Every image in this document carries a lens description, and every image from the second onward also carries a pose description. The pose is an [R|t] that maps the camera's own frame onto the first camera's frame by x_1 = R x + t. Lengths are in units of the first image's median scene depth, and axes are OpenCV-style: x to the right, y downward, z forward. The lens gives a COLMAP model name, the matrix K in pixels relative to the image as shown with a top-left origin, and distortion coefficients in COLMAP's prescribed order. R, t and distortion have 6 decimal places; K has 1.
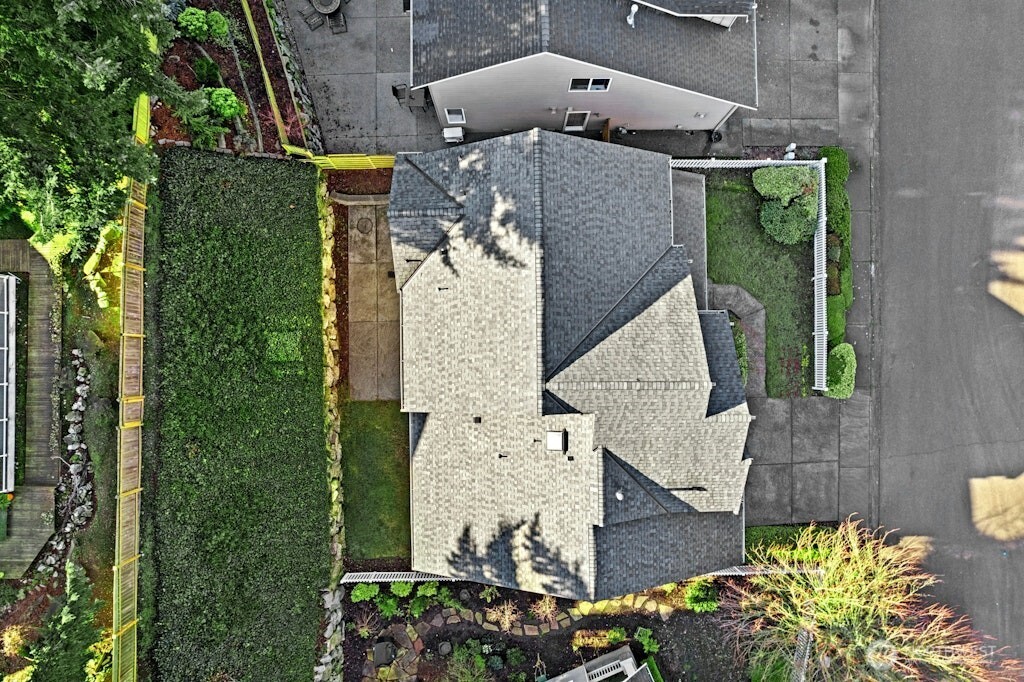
lens RADIAL K [[674.5, 0, 512.0], [0, 674.5, 341.0], [0, 0, 1]] dist [-0.023454, 0.002346]
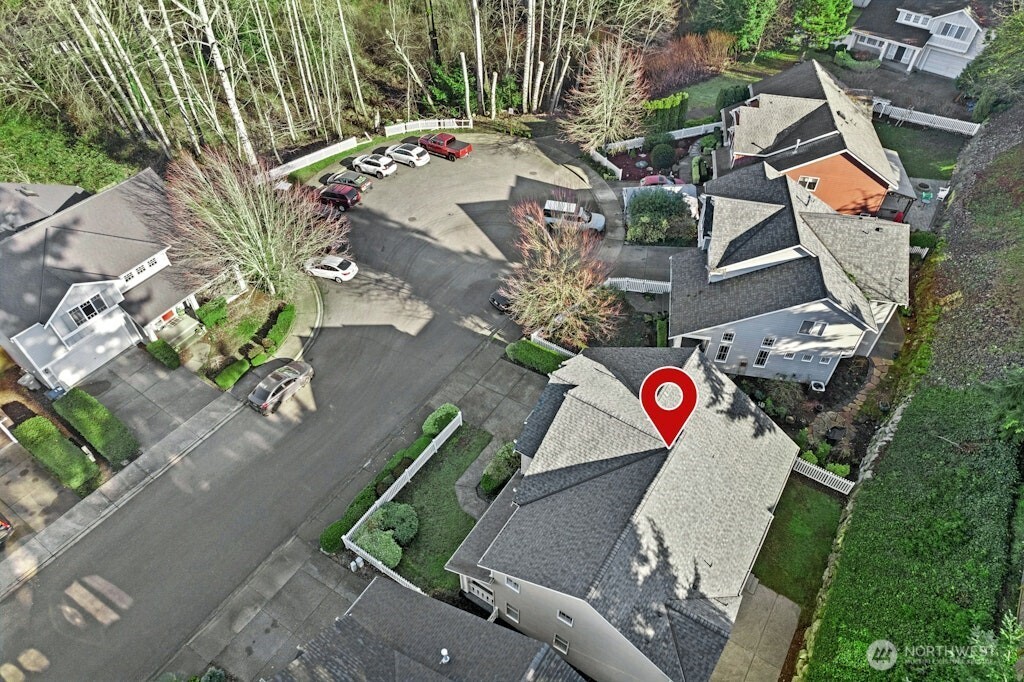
lens RADIAL K [[674.5, 0, 512.0], [0, 674.5, 341.0], [0, 0, 1]] dist [-0.023454, 0.002346]
pose [[-0.830273, -0.409154, 0.378472, -0.097442], [0.556839, -0.579653, 0.594922, -0.713234], [-0.024033, 0.704696, 0.709103, -0.098785]]
